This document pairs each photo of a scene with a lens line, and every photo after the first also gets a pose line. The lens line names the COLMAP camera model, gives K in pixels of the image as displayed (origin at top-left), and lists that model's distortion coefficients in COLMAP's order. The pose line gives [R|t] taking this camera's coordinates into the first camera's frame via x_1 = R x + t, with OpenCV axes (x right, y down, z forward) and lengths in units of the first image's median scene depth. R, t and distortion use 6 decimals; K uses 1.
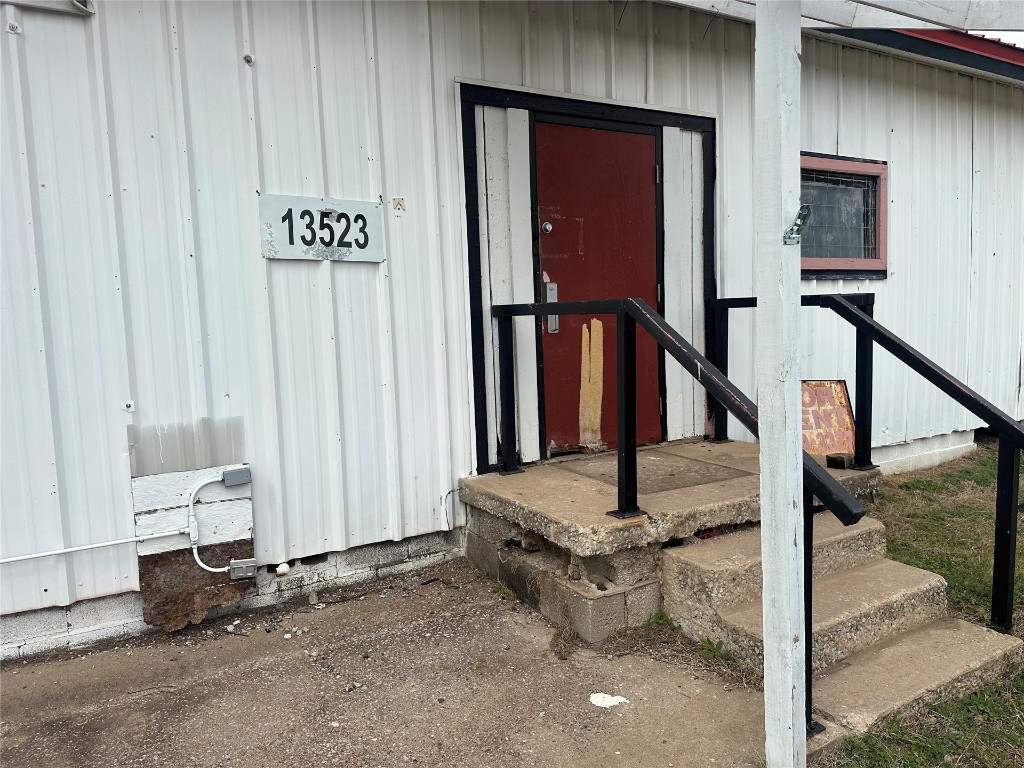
lens RADIAL K [[710.3, 0, 512.0], [0, 710.3, 384.0], [0, 0, 1]] dist [0.056250, -0.058954]
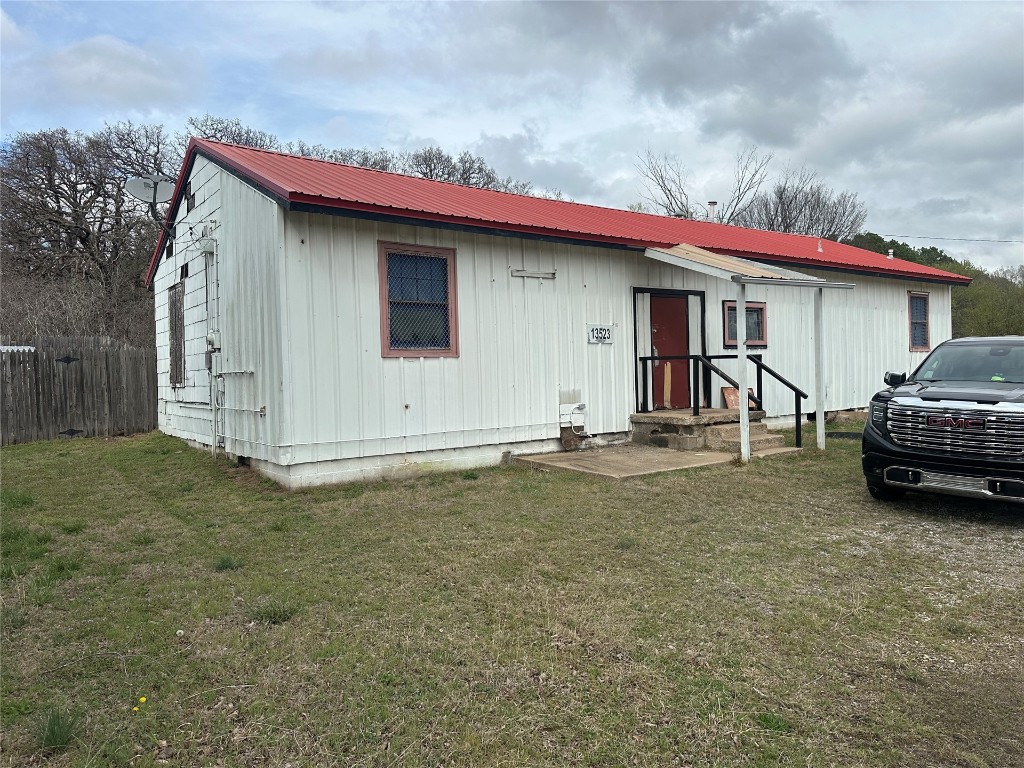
lens RADIAL K [[706.1, 0, 506.3], [0, 706.1, 383.7], [0, 0, 1]] dist [0.132306, -0.206503]
pose [[0.993559, 0.004397, 0.113231, -0.943219], [0.004552, 0.996892, -0.078652, 0.239588], [-0.113225, 0.078661, 0.990451, -1.930521]]
